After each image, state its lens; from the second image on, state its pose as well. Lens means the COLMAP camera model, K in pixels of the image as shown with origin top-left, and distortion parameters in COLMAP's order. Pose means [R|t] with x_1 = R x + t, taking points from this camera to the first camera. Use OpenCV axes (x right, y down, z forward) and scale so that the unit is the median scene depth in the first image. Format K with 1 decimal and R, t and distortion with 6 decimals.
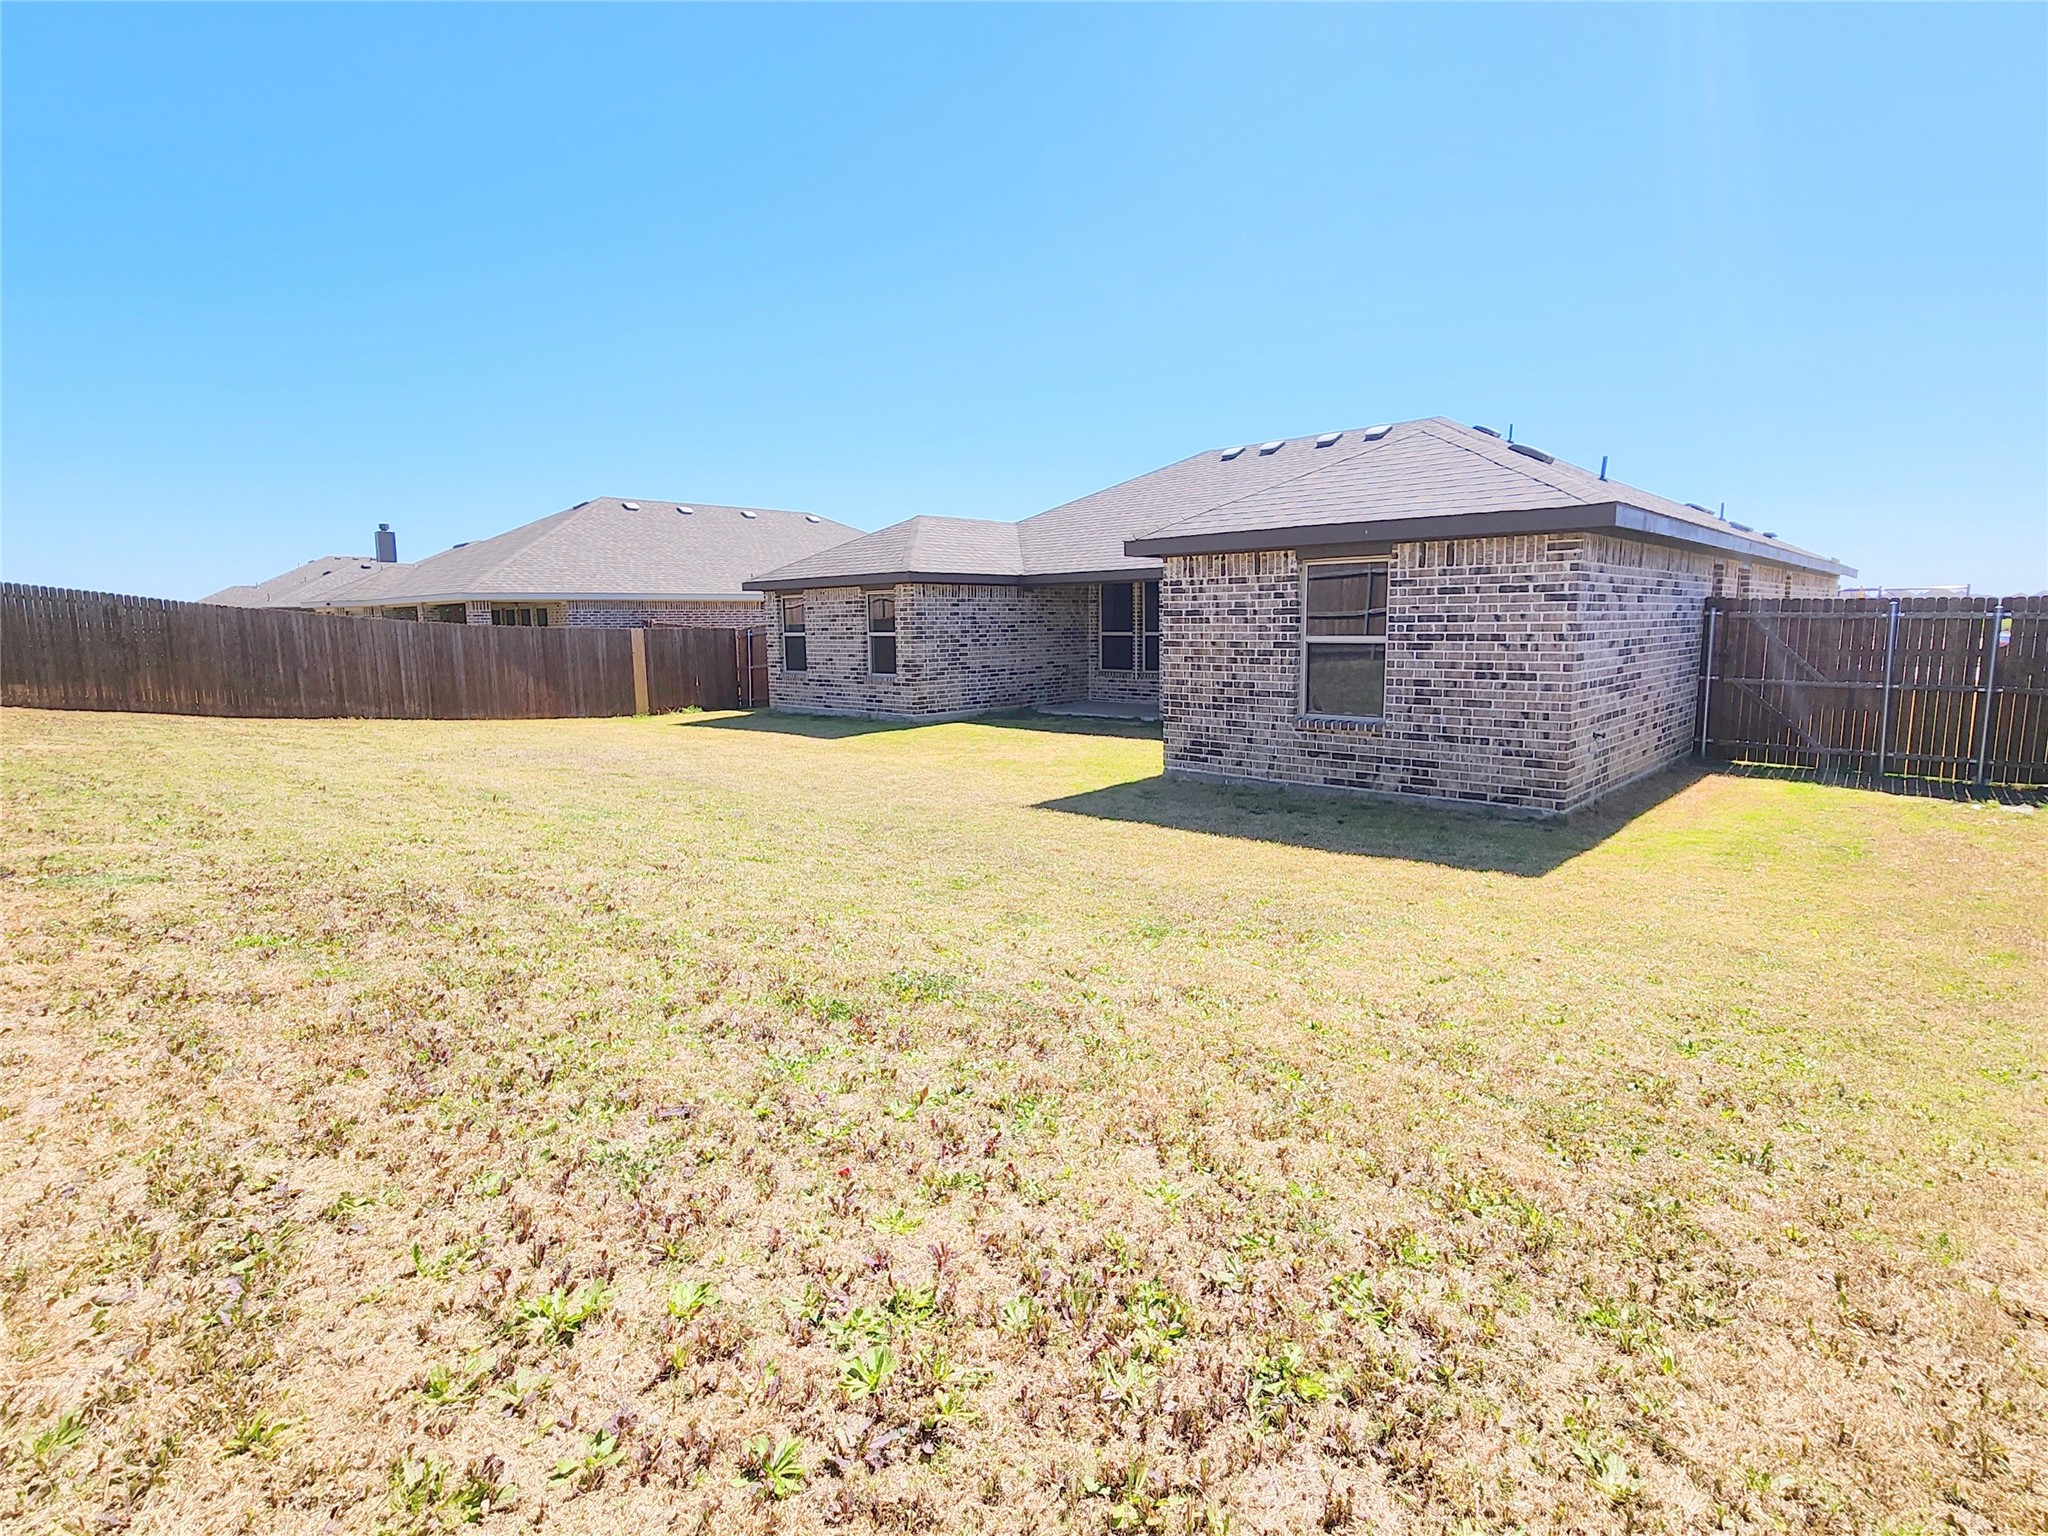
lens RADIAL K [[1023.6, 0, 1025.0], [0, 1023.6, 763.9], [0, 0, 1]] dist [-0.001537, -0.000256]
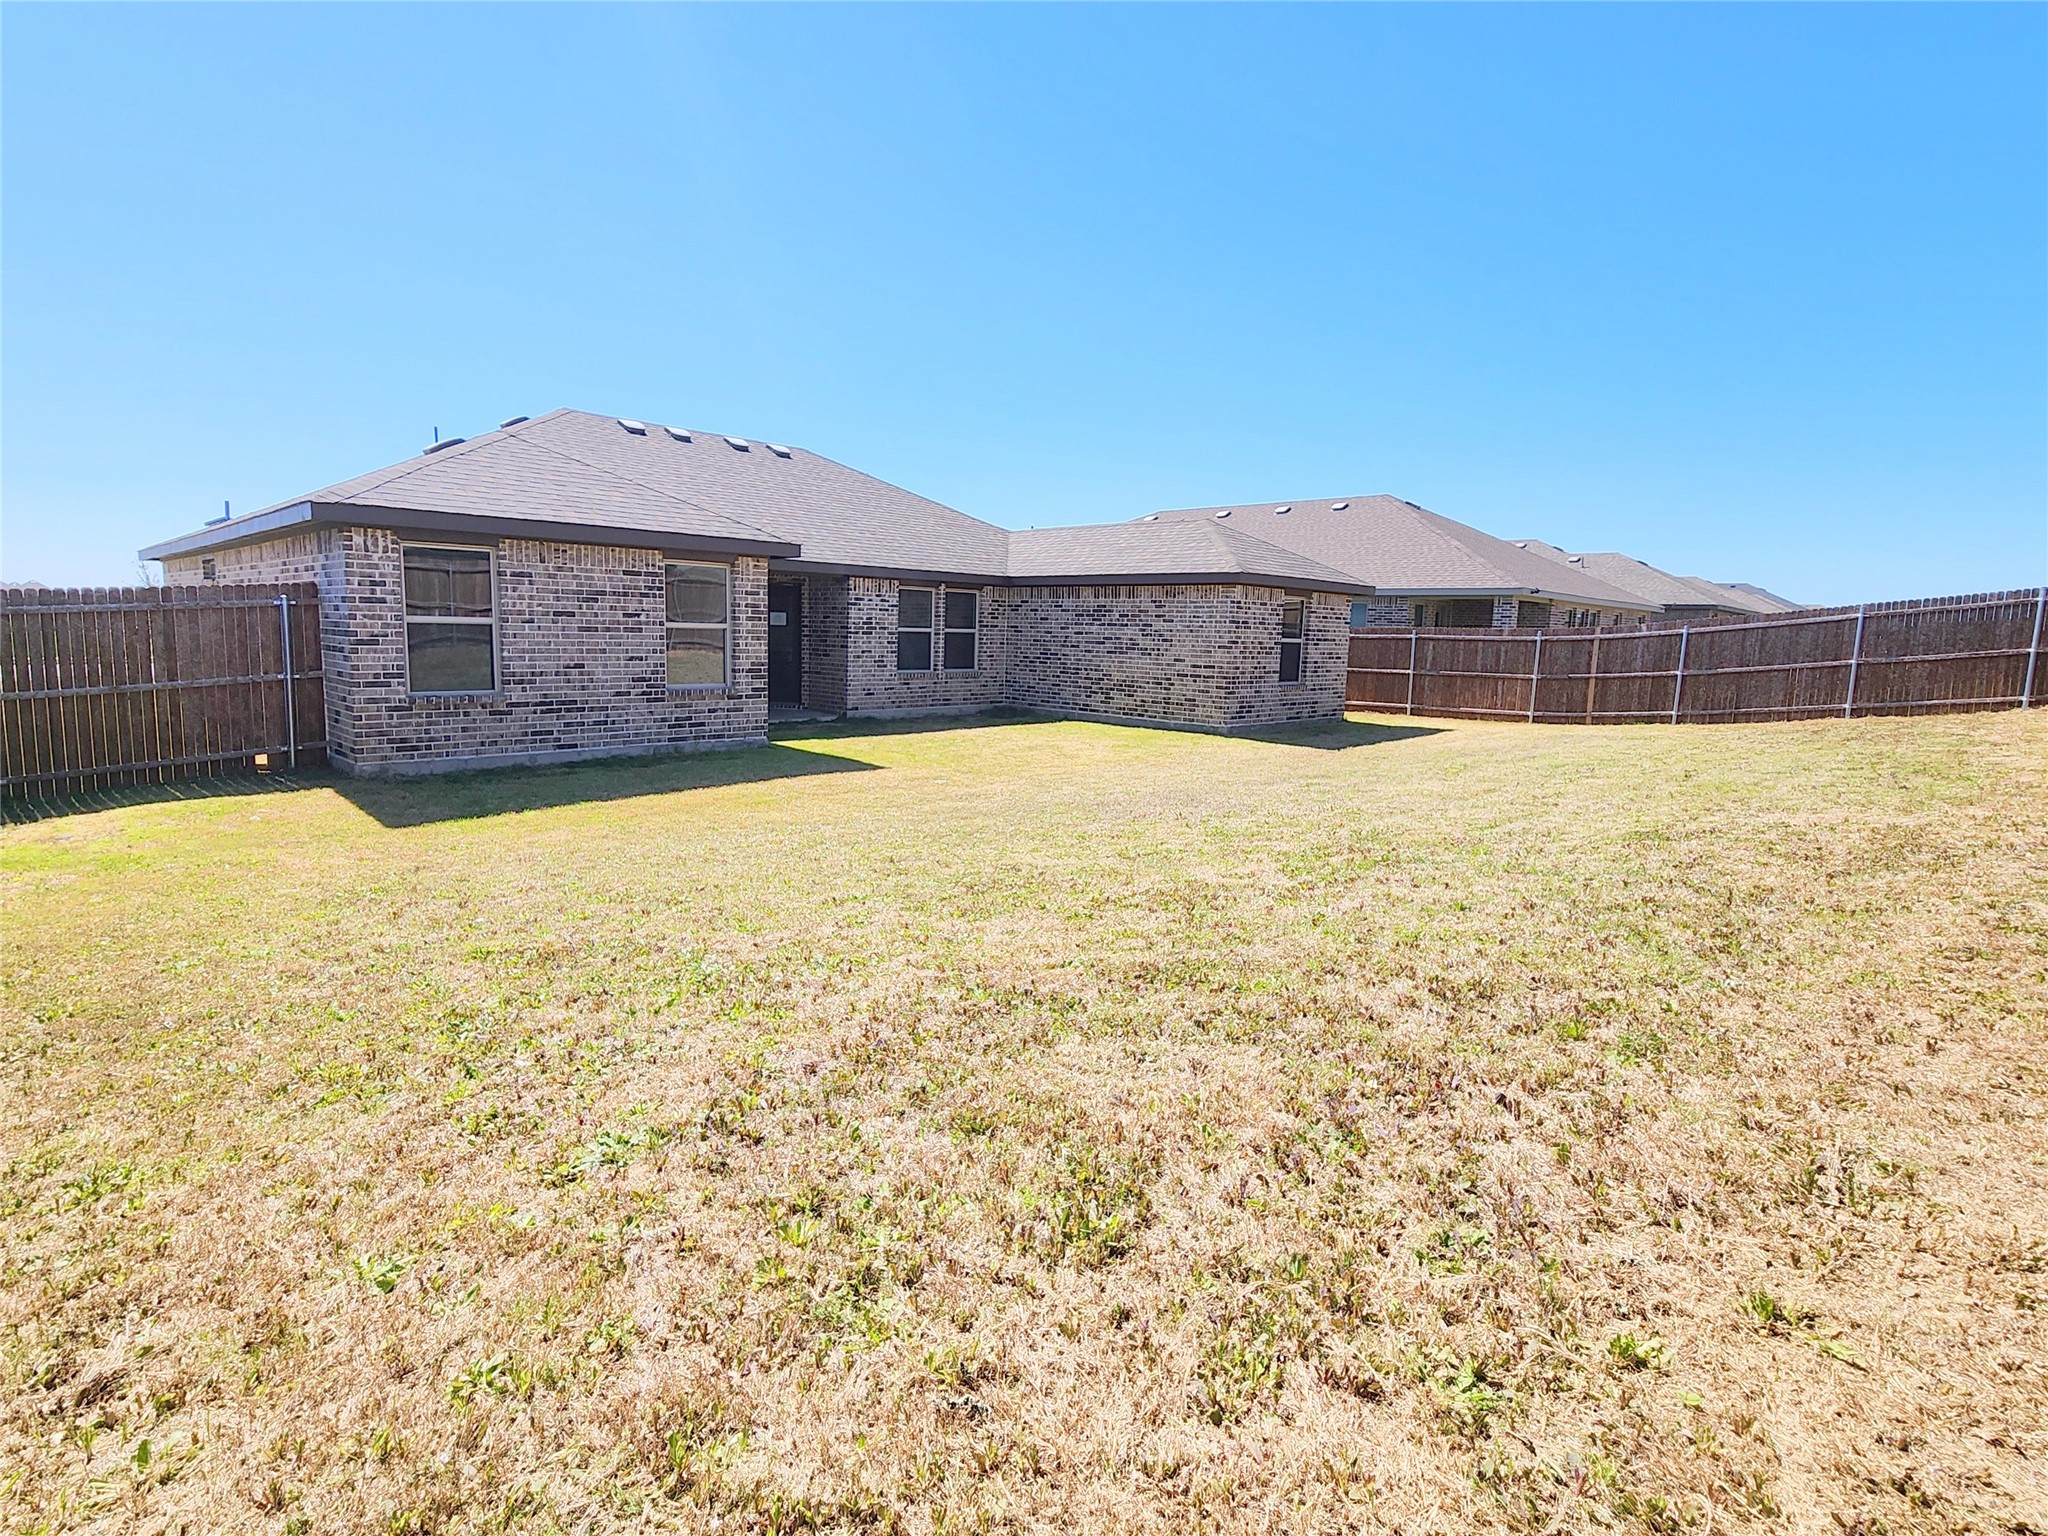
lens RADIAL K [[1023.6, 0, 1025.8], [0, 1023.6, 765.2], [0, 0, 1]] dist [-0.001537, -0.000256]
pose [[0.007061, -0.117046, 0.993101, -0.808122], [0.113376, 0.986816, 0.115499, -0.087235], [-0.993527, 0.111779, 0.020238, 0.764007]]
